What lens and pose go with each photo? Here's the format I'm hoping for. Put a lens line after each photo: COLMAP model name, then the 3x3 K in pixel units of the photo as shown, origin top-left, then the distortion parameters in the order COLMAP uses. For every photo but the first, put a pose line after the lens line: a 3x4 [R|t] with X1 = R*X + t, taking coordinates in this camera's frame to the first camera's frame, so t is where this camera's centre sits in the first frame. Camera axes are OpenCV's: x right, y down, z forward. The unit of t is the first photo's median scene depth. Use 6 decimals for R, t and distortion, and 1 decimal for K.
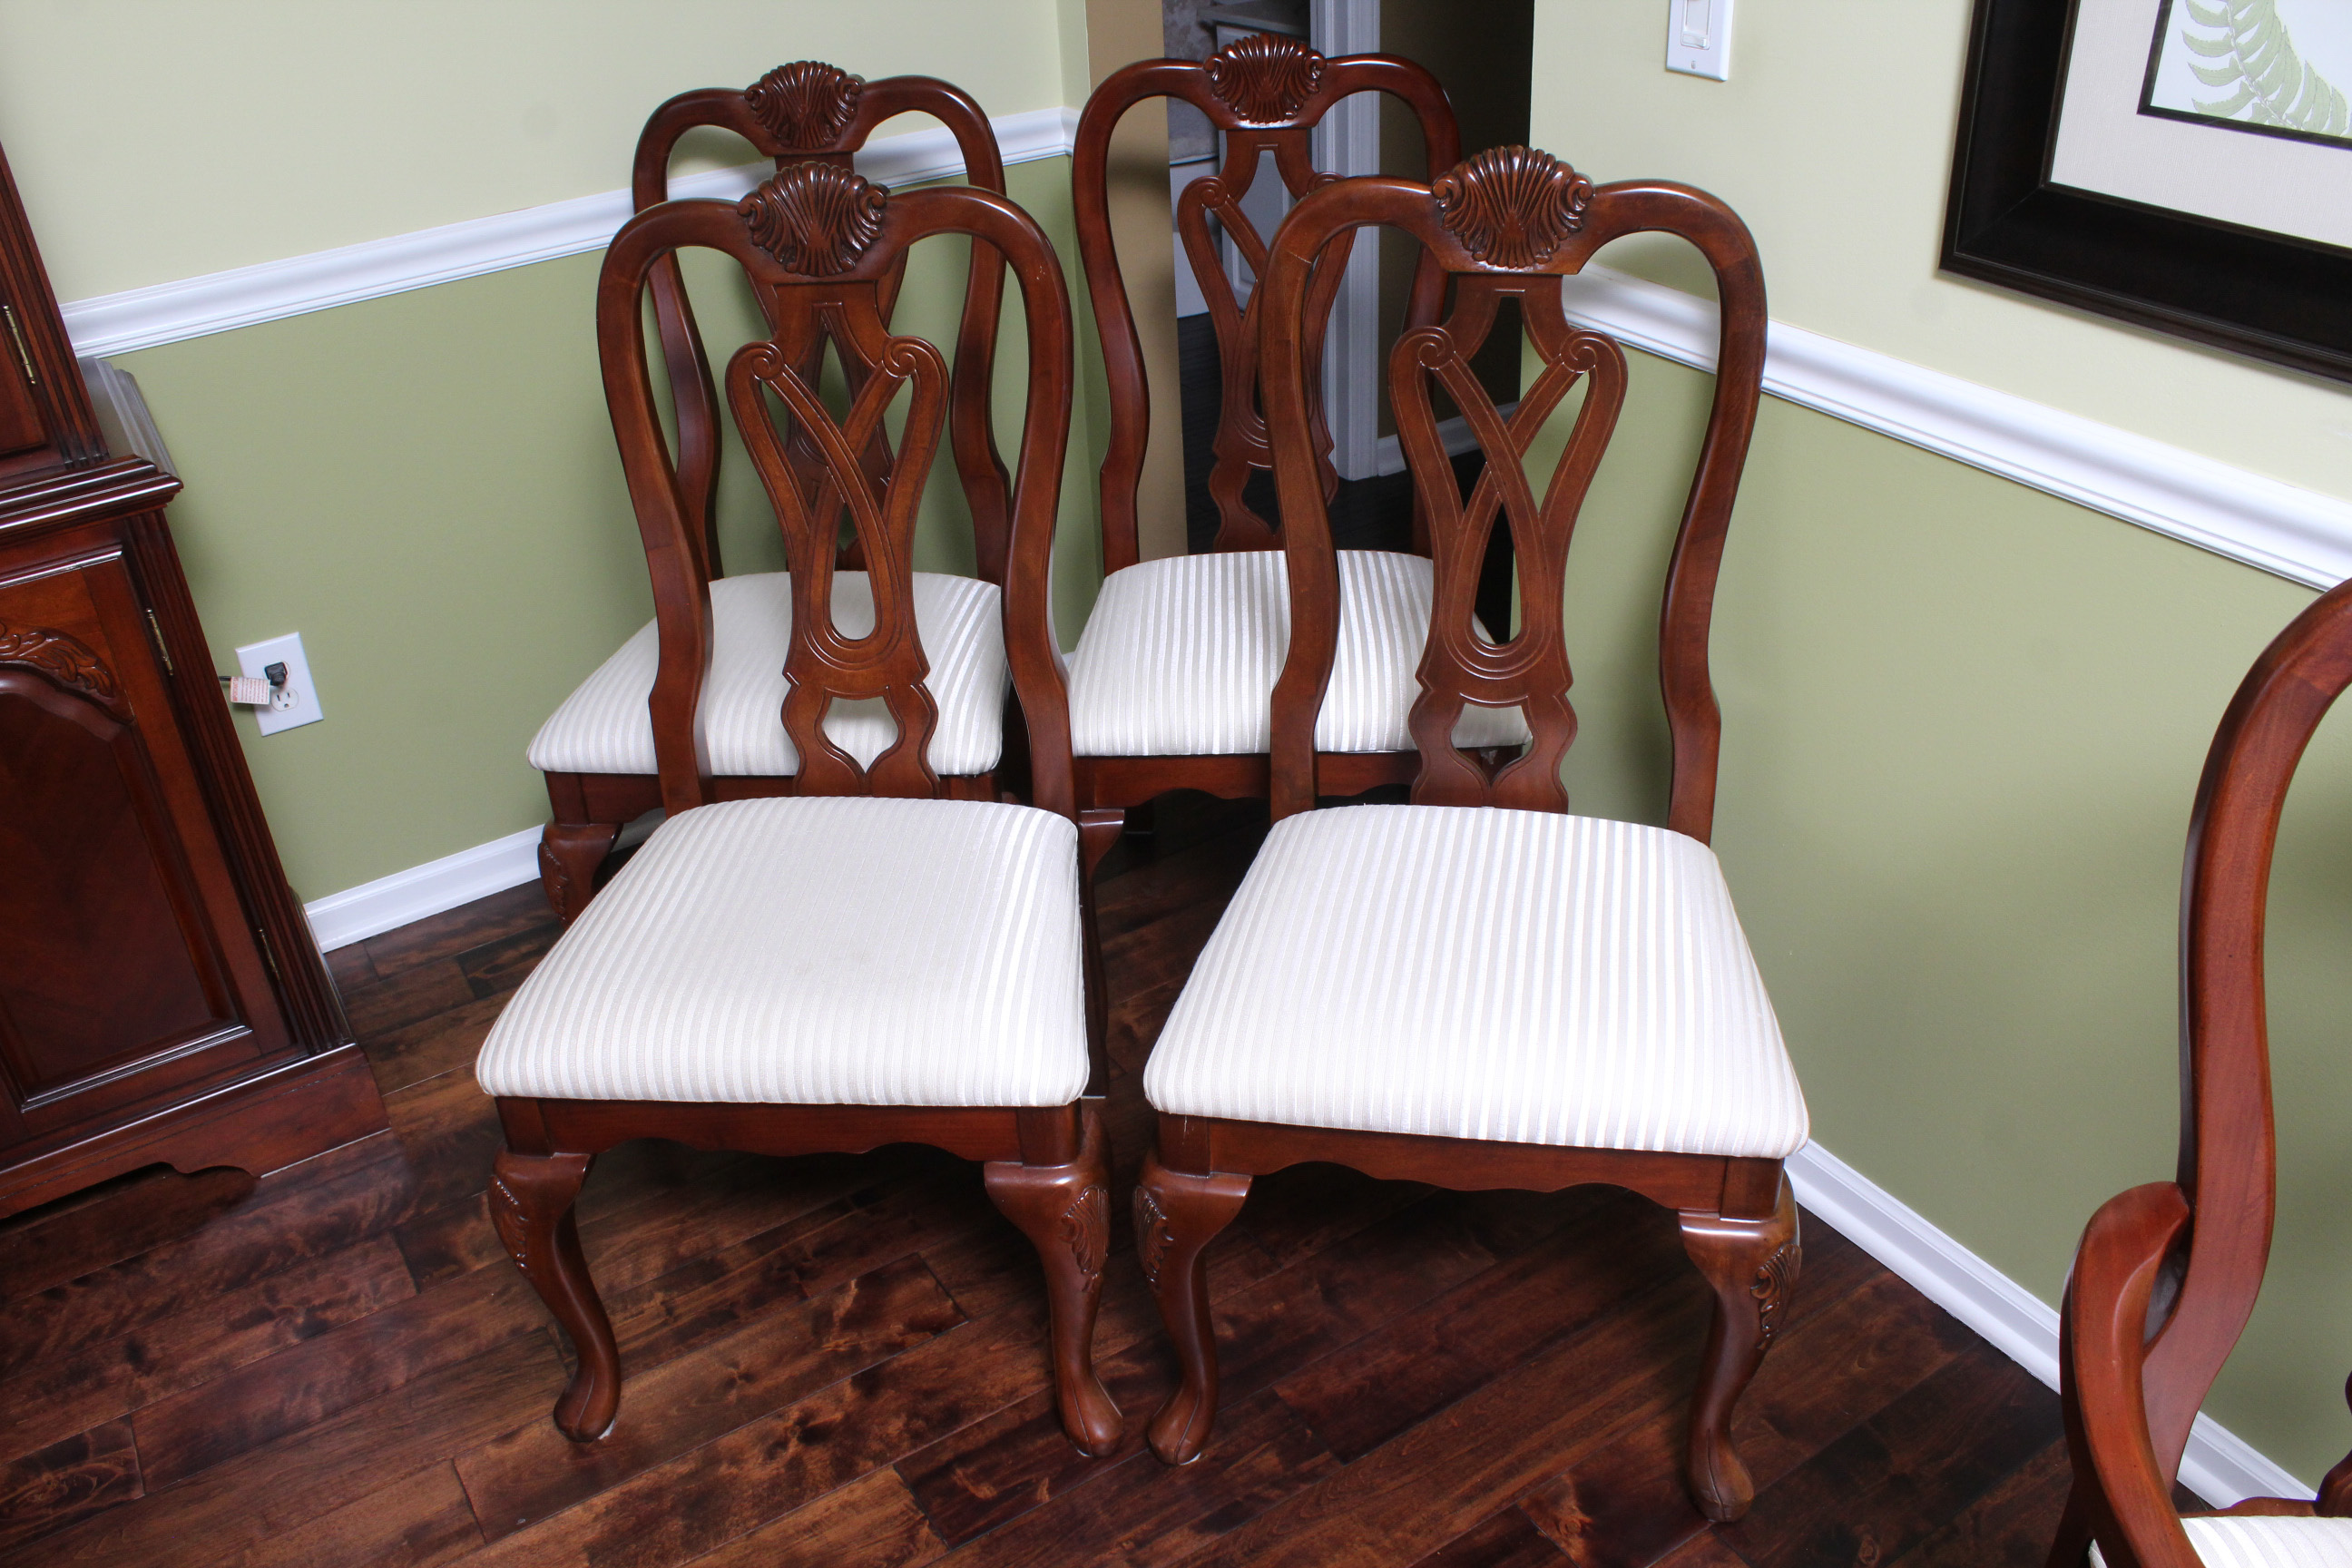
lens RADIAL K [[1994.4, 0, 1176.0], [0, 1994.4, 784.0], [0, 0, 1]] dist [-0.176393, 0.182797]
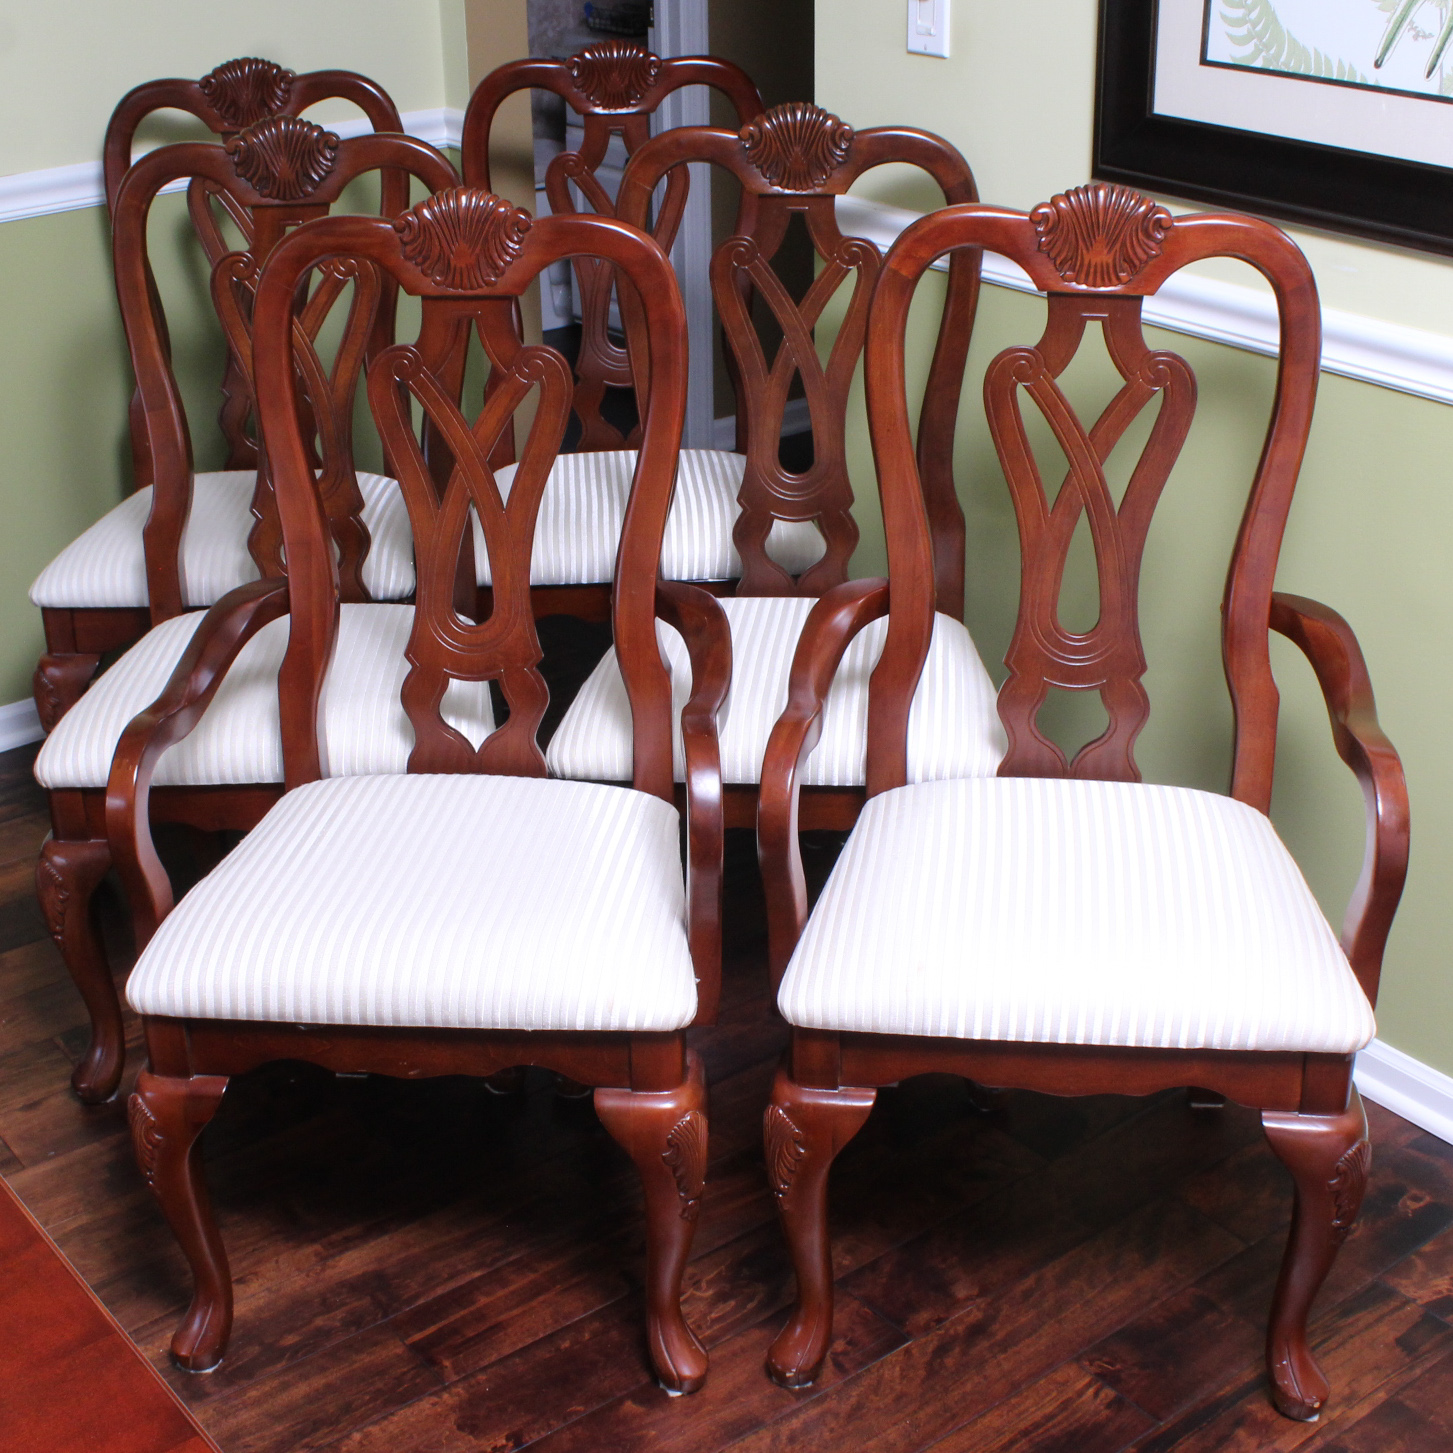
lens RADIAL K [[2218.7, 0, 726.5], [0, 2218.7, 726.5], [0, 0, 1]] dist [-0.195054, 0.294941]
pose [[0.995098, -0.016265, 0.097544, -0.033600], [0.025464, 0.995264, -0.093817, 0.242697], [-0.095556, 0.095841, 0.990799, -0.462840]]
